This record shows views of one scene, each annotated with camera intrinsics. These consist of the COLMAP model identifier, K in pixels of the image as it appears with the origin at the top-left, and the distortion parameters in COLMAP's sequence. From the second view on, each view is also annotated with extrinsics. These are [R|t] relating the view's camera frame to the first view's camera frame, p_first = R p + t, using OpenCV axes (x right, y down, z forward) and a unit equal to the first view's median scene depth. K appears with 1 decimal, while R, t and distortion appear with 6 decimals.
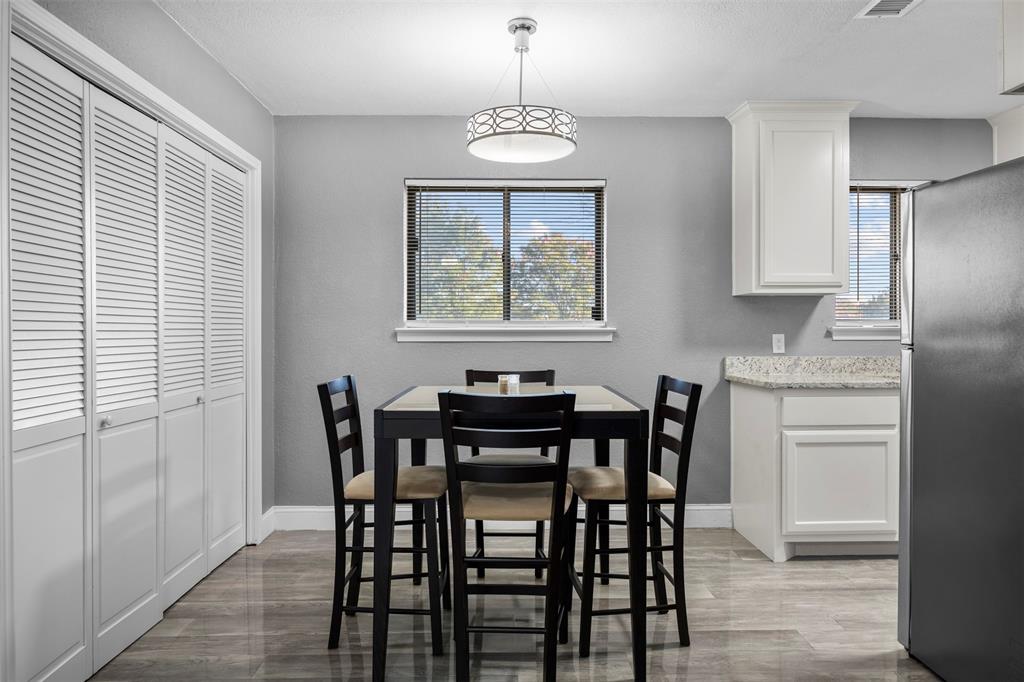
lens RADIAL K [[692.0, 0, 517.3], [0, 692.0, 340.7], [0, 0, 1]] dist [-0.008816, -0.001240]
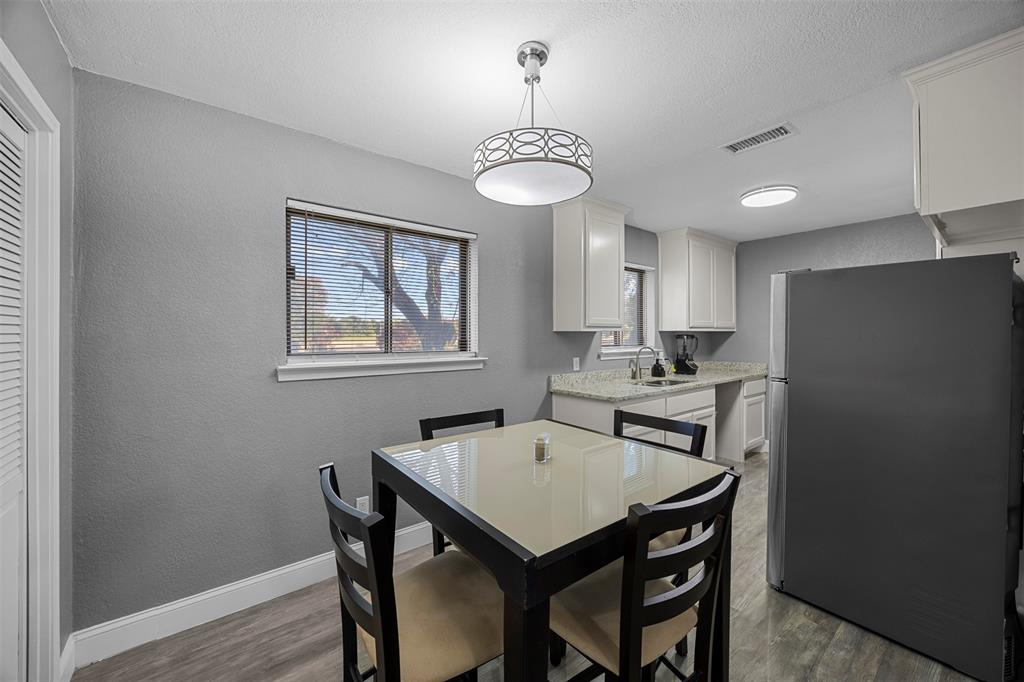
lens RADIAL K [[393.8, 0, 515.9], [0, 393.8, 336.4], [0, 0, 1]] dist [-0.007366, 0.000034]
pose [[0.796890, -0.000890, 0.604123, -0.229272], [0.006655, 0.999951, -0.007305, -0.049452], [-0.604087, 0.009842, 0.796857, 0.414527]]
